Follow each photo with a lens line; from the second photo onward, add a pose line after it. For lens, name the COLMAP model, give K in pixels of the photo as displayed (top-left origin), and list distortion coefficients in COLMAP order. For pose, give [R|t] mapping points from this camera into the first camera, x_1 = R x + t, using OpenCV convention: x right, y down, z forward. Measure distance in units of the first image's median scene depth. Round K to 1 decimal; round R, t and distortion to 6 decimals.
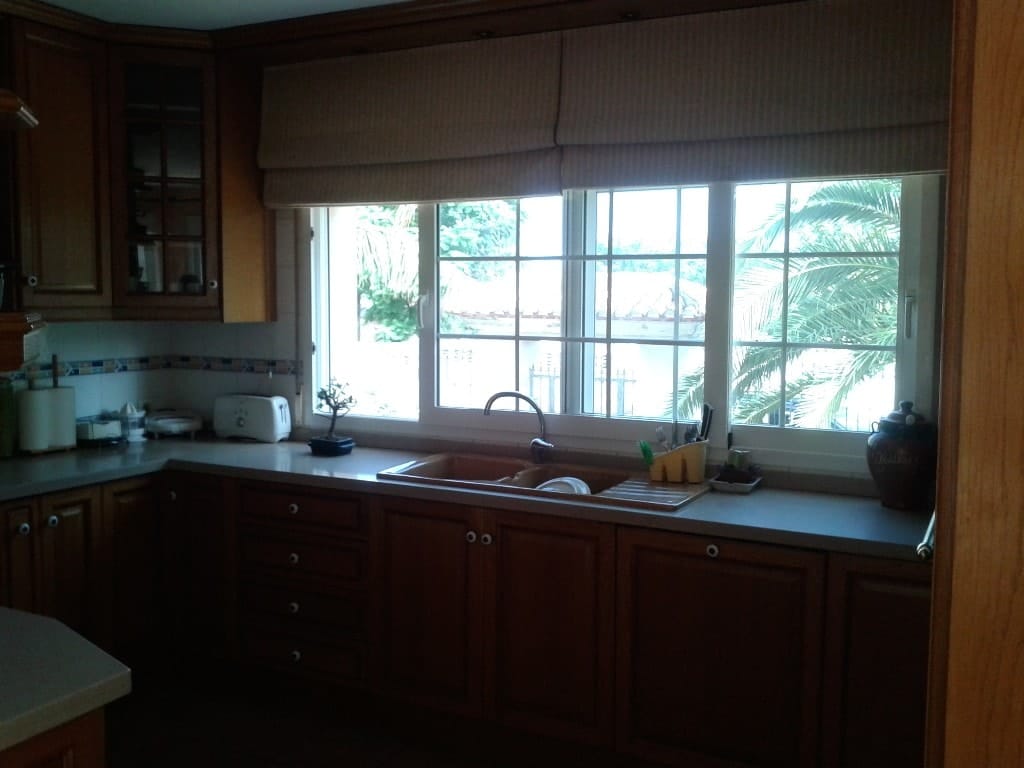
lens RADIAL K [[973.3, 0, 512.4], [0, 973.3, 382.7], [0, 0, 1]] dist [-0.018368, 0.000000]
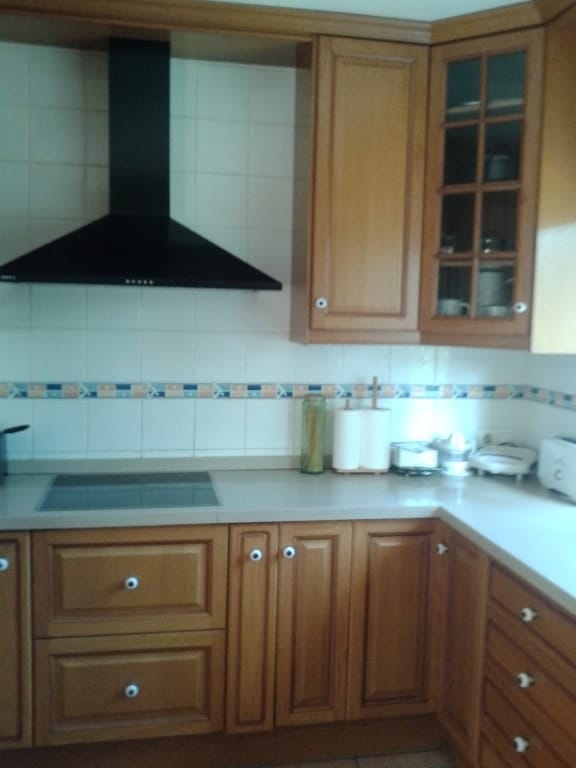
lens RADIAL K [[729.9, 0, 287.7], [0, 729.9, 387.6], [0, 0, 1]] dist [-0.018368, 0.000000]
pose [[0.623339, 0.076016, -0.778248, 0.047193], [-0.090464, 0.995591, 0.024788, -0.026216], [0.776701, 0.054952, 0.627468, 0.454905]]
